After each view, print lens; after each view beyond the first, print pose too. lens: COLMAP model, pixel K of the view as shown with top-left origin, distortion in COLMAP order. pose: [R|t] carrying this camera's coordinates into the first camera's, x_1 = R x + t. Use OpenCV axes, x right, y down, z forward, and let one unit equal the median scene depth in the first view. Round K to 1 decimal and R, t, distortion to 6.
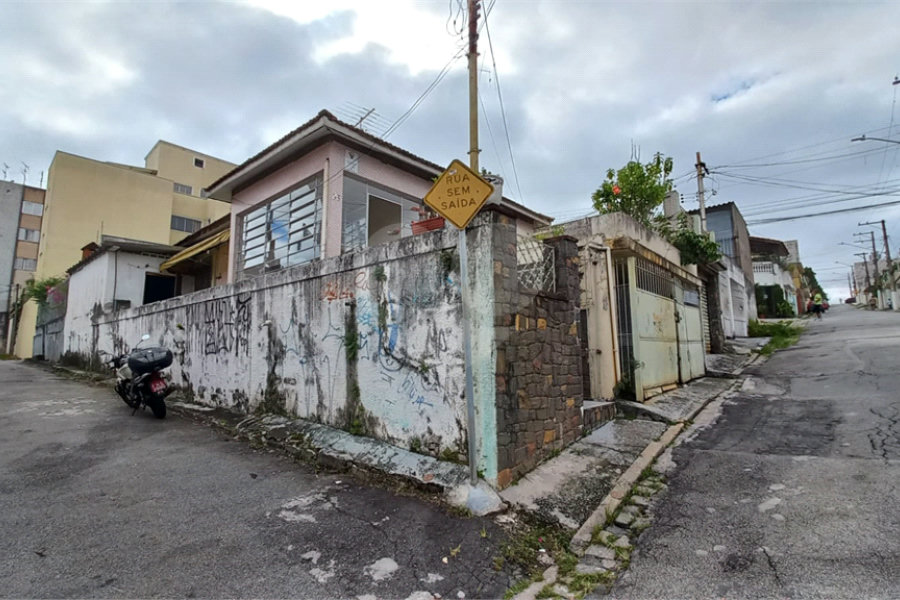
lens RADIAL K [[418.1, 0, 466.8], [0, 418.1, 303.8], [0, 0, 1]] dist [0.026389, -0.023941]
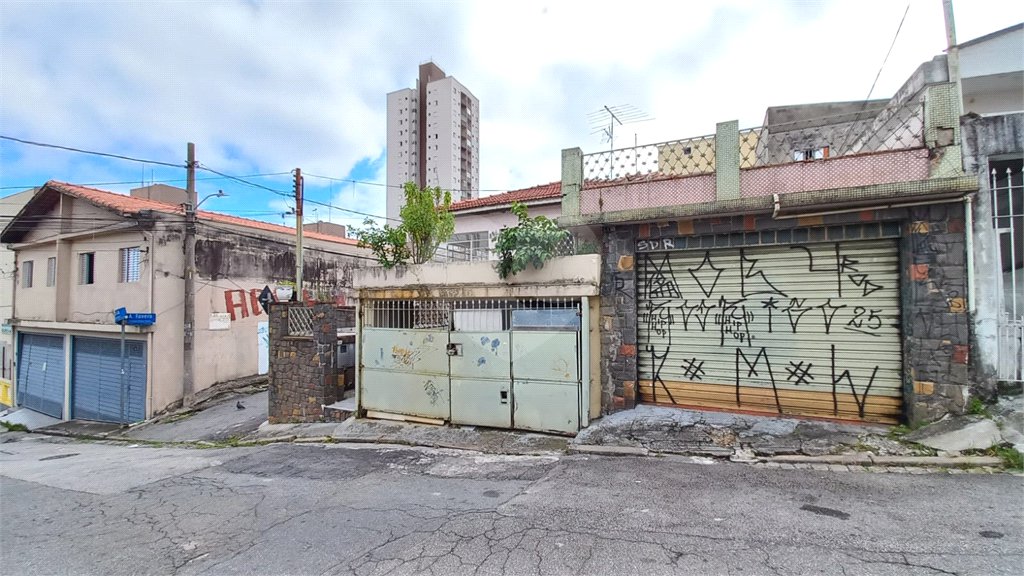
lens RADIAL K [[399.8, 0, 526.3], [0, 399.8, 292.1], [0, 0, 1]] dist [0.025160, -0.020329]
pose [[0.268181, -0.017283, -0.963214, 2.329409], [0.125386, 0.991960, 0.017111, -0.139950], [0.955174, -0.125362, 0.268192, 1.606622]]
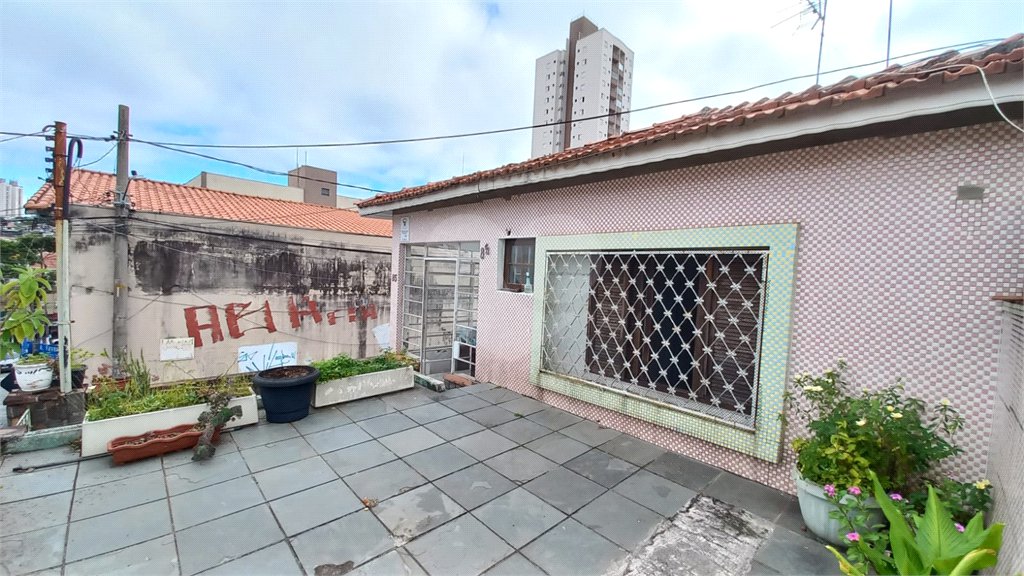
lens RADIAL K [[399.8, 0, 526.3], [0, 399.8, 292.1], [0, 0, 1]] dist [0.025160, -0.020329]
pose [[-0.095055, 0.057875, -0.993788, 0.919515], [0.080975, 0.995450, 0.050226, -0.416712], [0.992173, -0.075698, -0.099309, 2.344028]]
